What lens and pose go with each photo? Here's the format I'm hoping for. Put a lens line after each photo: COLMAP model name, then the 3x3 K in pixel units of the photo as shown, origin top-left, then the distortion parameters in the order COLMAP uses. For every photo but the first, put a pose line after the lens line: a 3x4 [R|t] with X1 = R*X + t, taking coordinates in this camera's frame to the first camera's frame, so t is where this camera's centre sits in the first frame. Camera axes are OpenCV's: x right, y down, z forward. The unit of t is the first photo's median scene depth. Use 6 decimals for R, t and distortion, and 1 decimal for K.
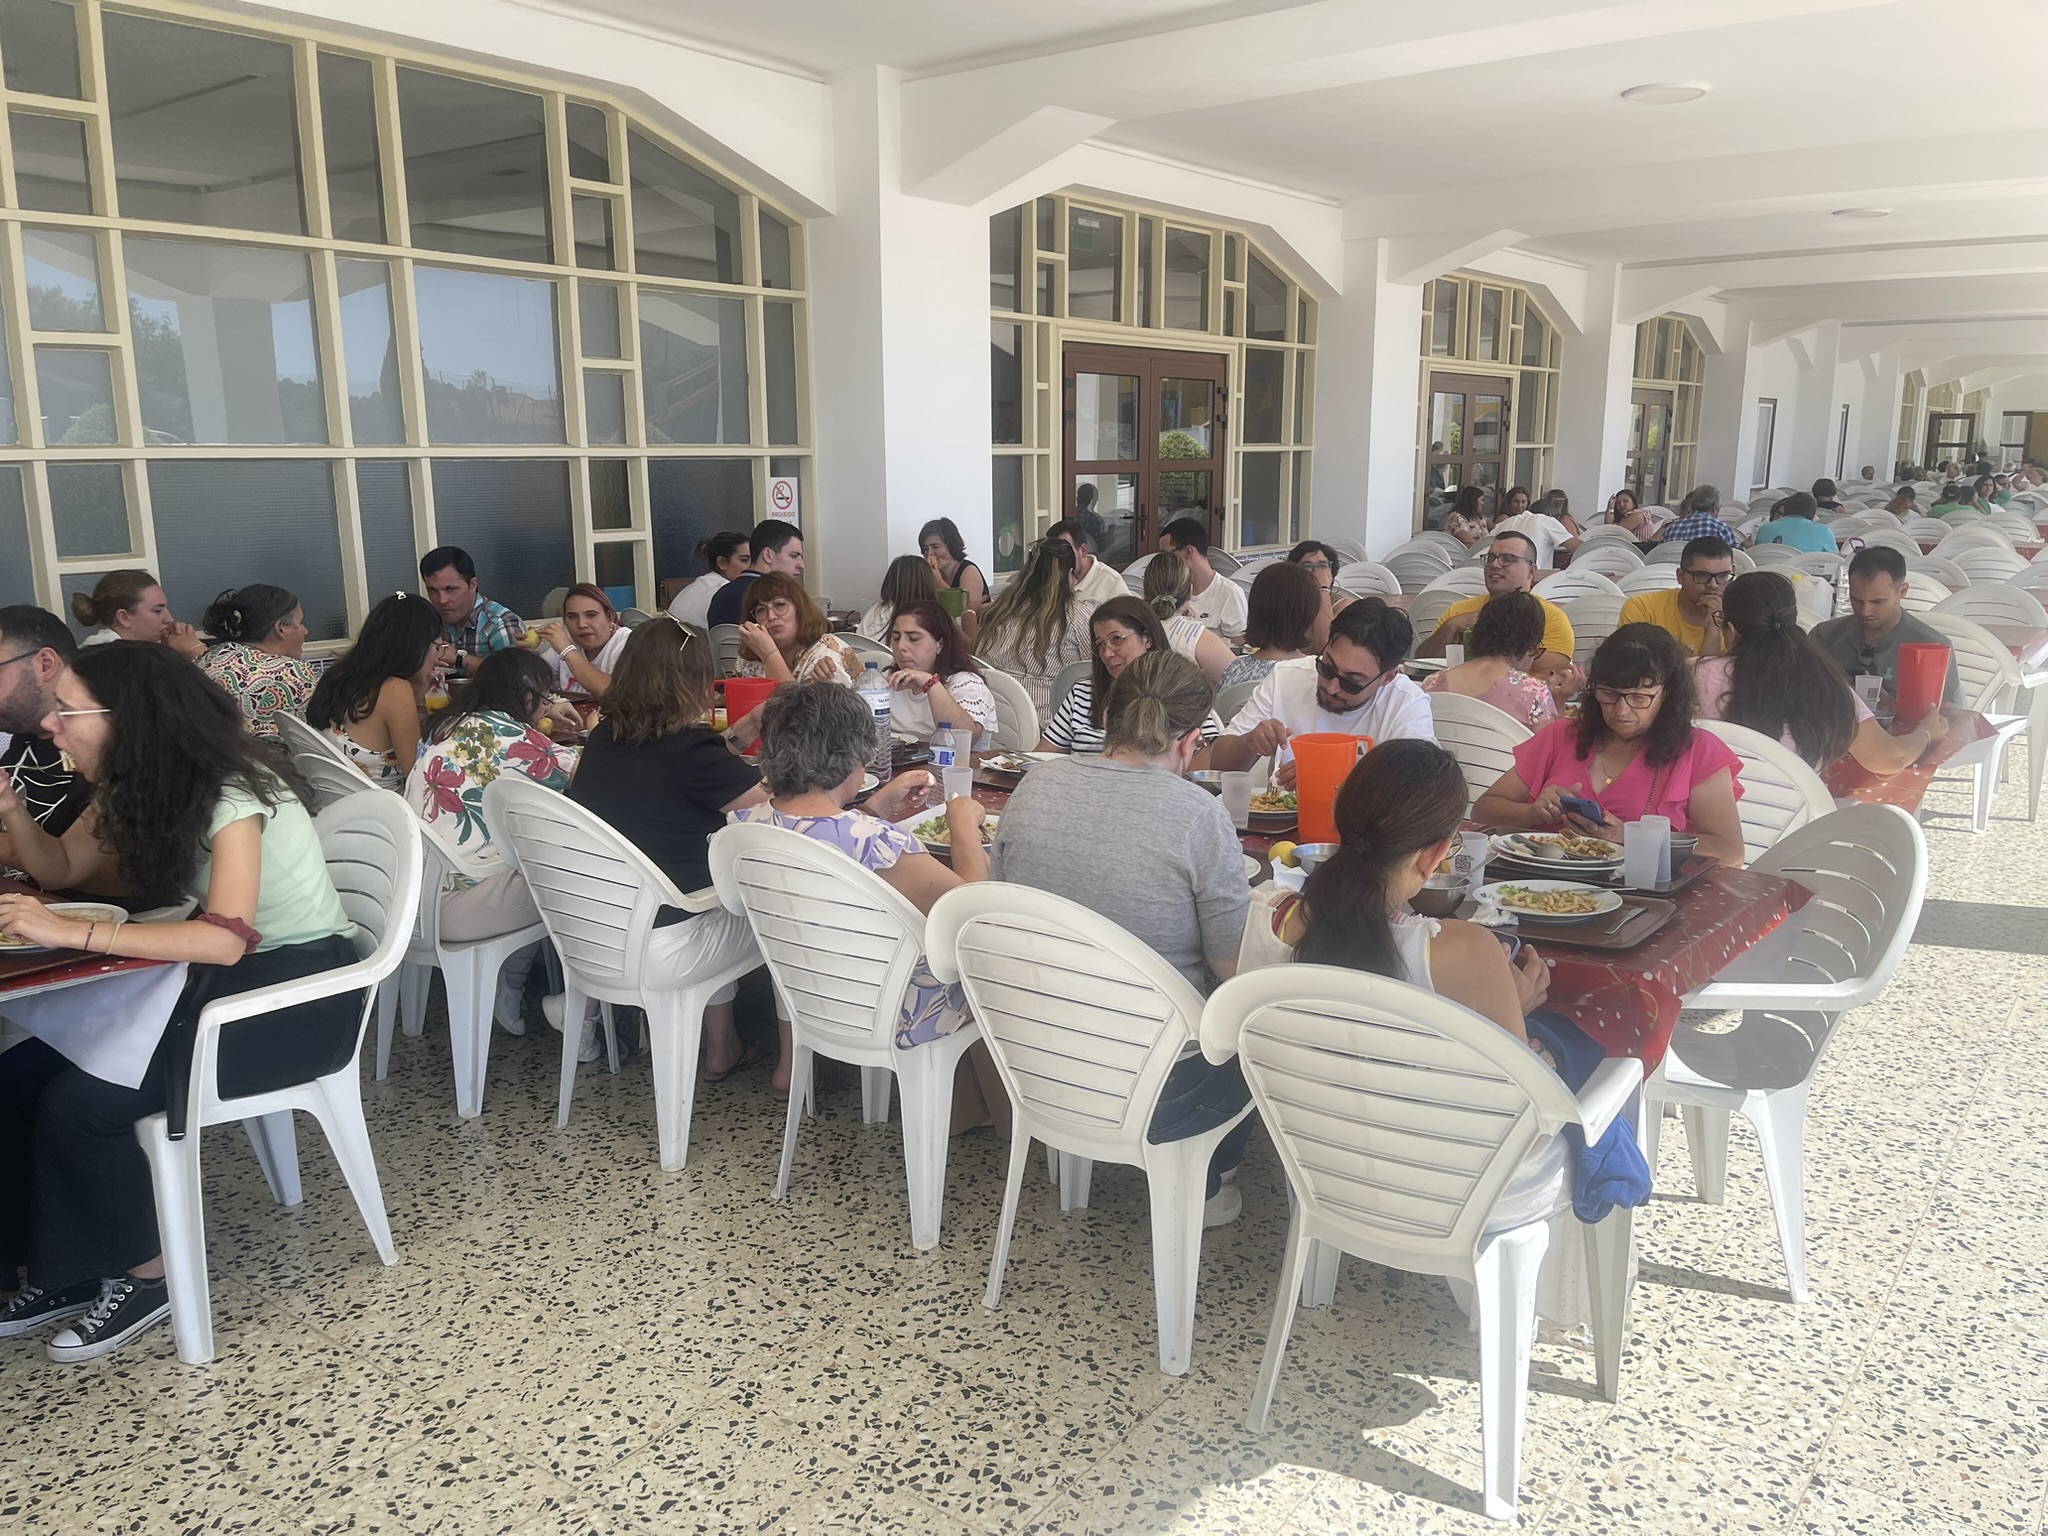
lens RADIAL K [[1551.4, 0, 1032.5], [0, 1551.4, 765.4], [0, 0, 1]] dist [0.081153, -0.089278]
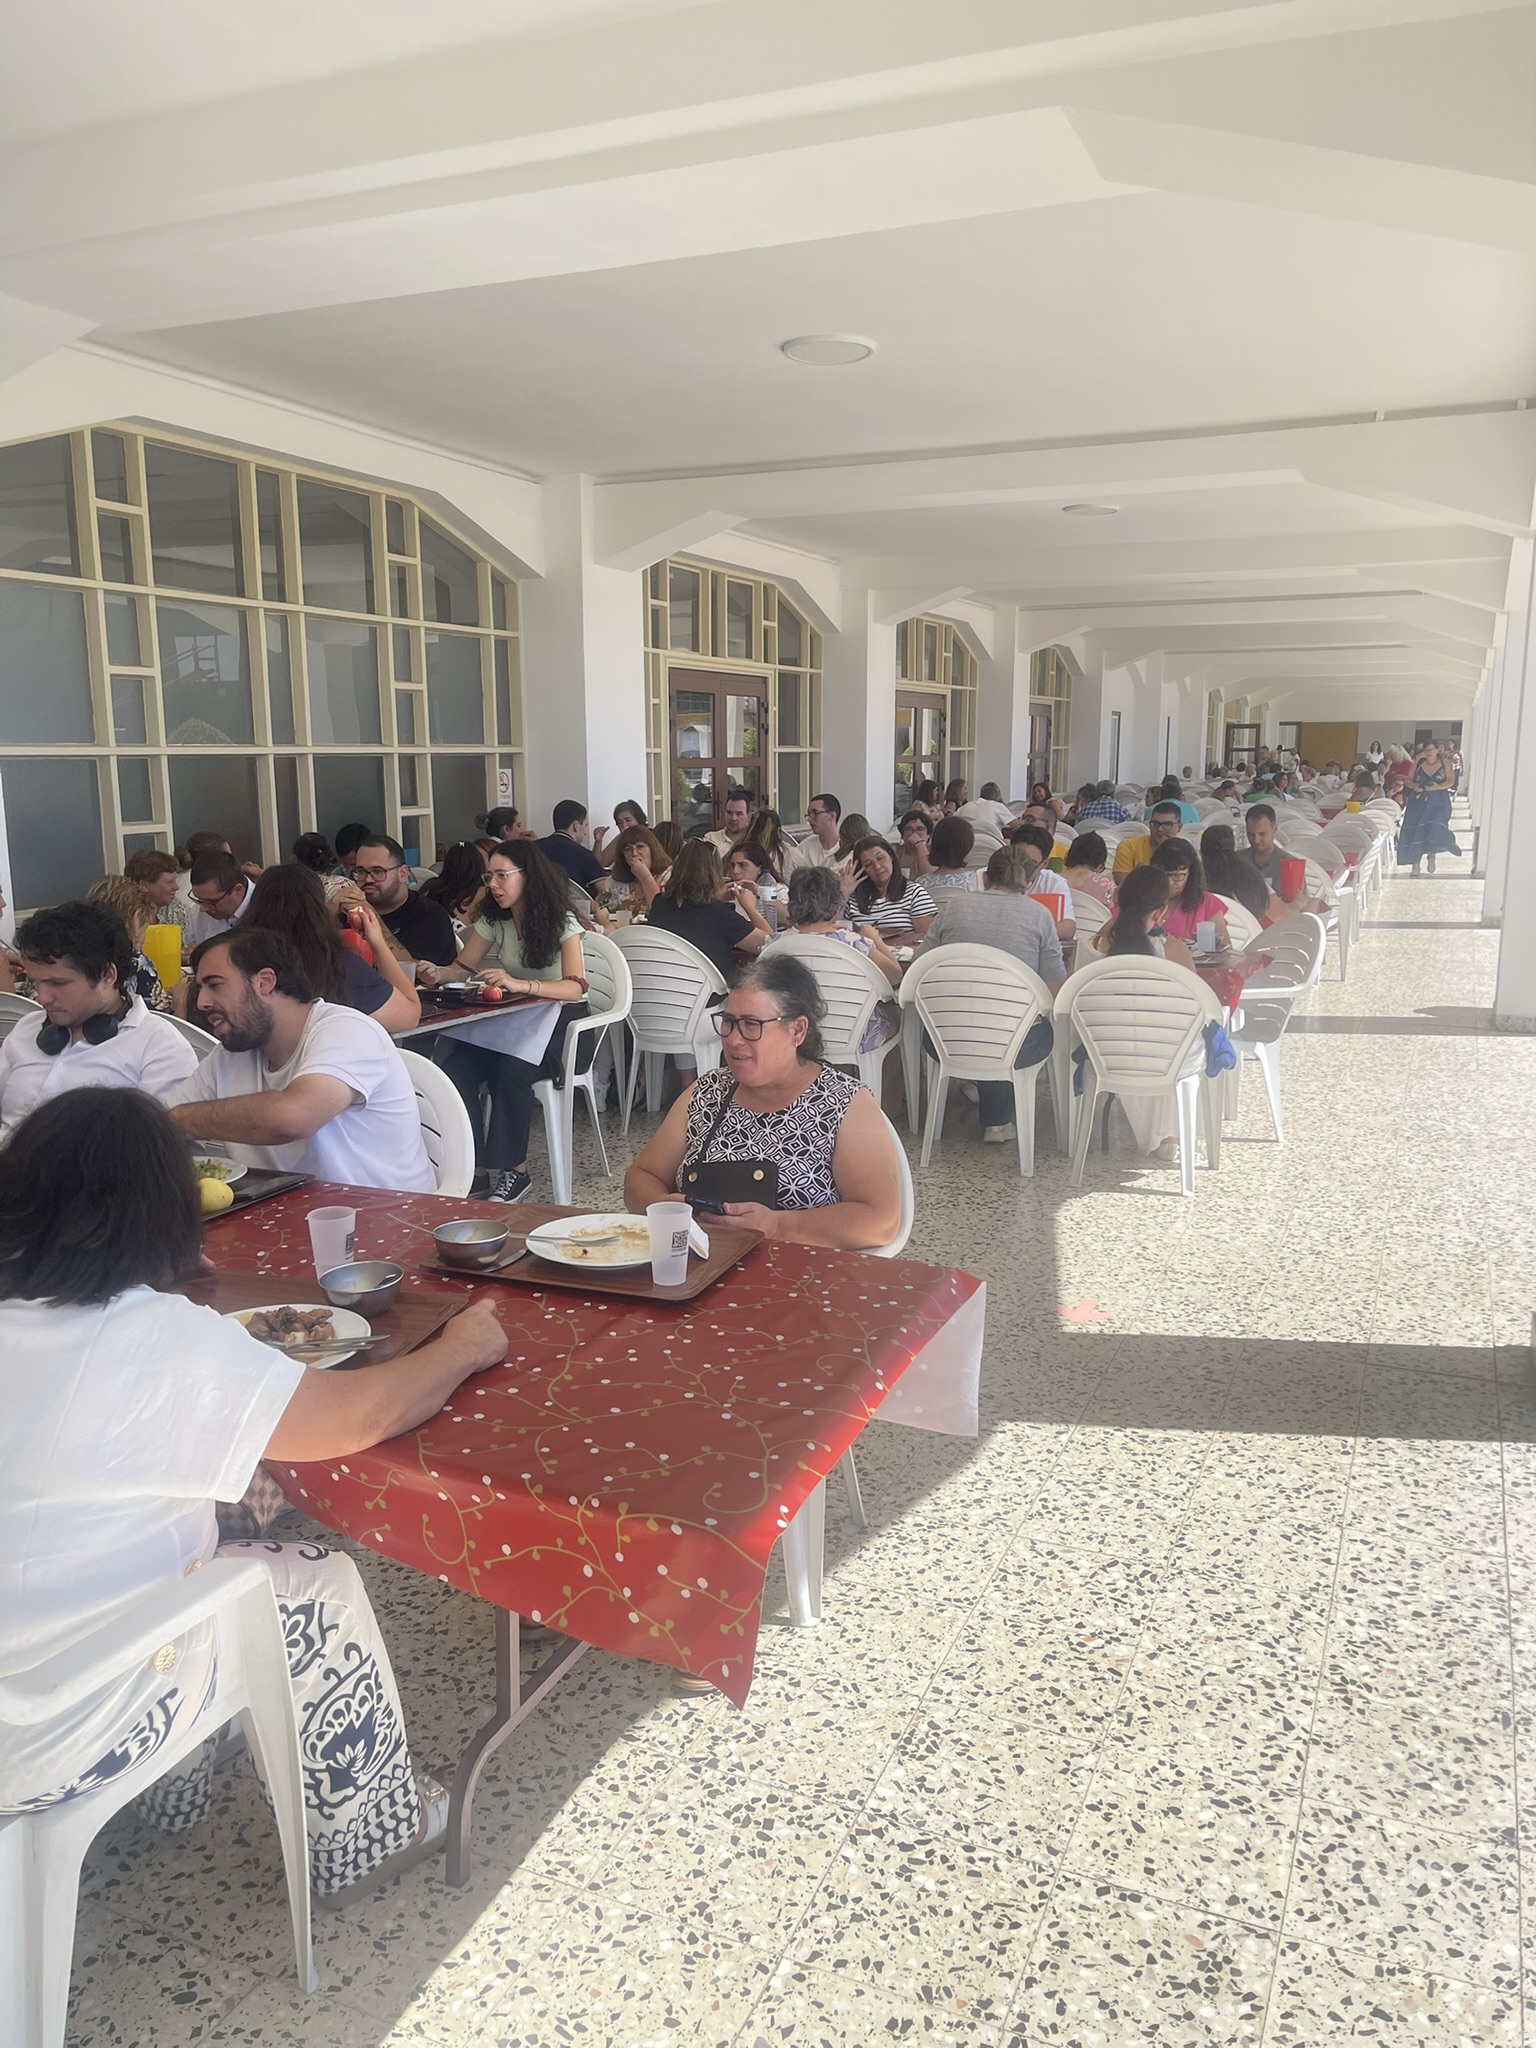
lens RADIAL K [[1551.4, 0, 781.7], [0, 1551.4, 1025.2], [0, 0, 1]] dist [0.081153, -0.089278]
pose [[0.970150, -0.041934, 0.238853, -0.262934], [0.048176, 0.998631, -0.020356, 0.074495], [-0.237673, 0.031255, 0.970842, -0.353685]]
